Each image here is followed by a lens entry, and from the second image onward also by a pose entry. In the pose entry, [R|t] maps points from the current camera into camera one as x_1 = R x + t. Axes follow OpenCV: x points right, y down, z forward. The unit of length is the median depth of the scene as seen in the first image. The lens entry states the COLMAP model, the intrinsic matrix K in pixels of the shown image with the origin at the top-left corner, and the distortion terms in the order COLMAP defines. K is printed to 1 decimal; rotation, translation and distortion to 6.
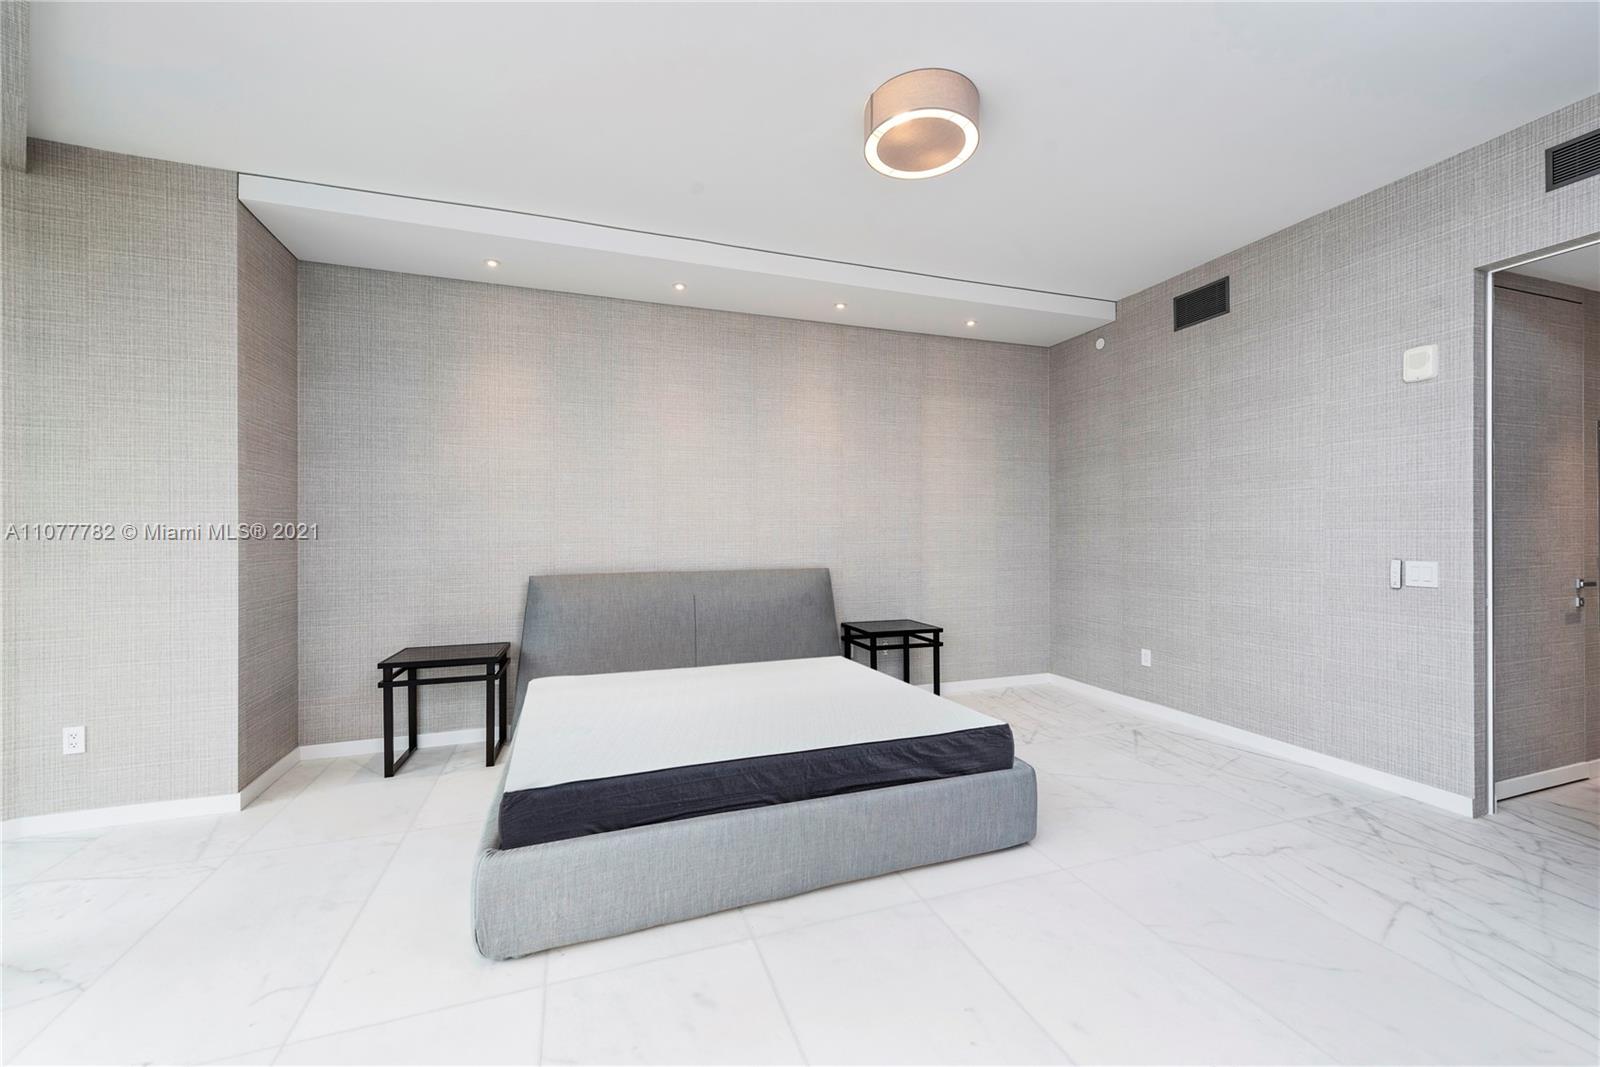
lens RADIAL K [[633.9, 0, 800.5], [0, 633.9, 534.1], [0, 0, 1]] dist [-0.002122, -0.000289]
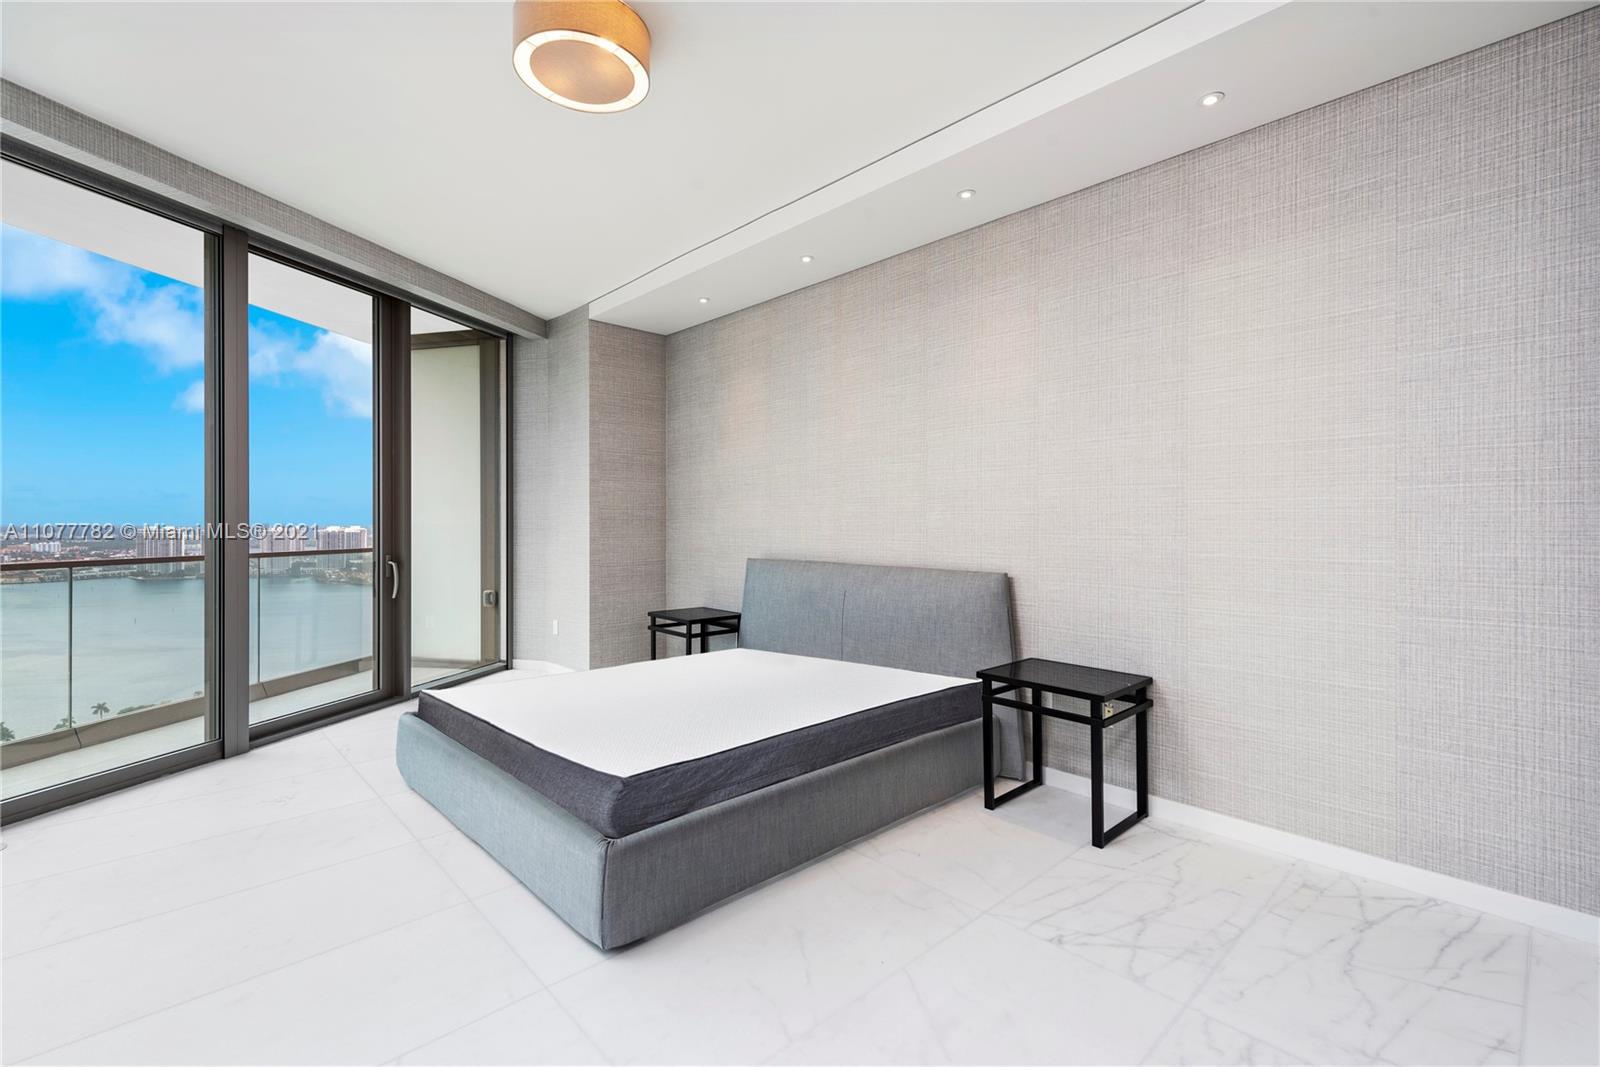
lens RADIAL K [[715.7, 0, 799.7], [0, 715.7, 522.8], [0, 0, 1]] dist [-0.000023, -0.000043]
pose [[0.387304, 0.005943, -0.921933, 0.748416], [-0.006415, 0.999972, 0.003751, -0.002873], [0.921930, 0.004461, 0.387332, 0.552061]]
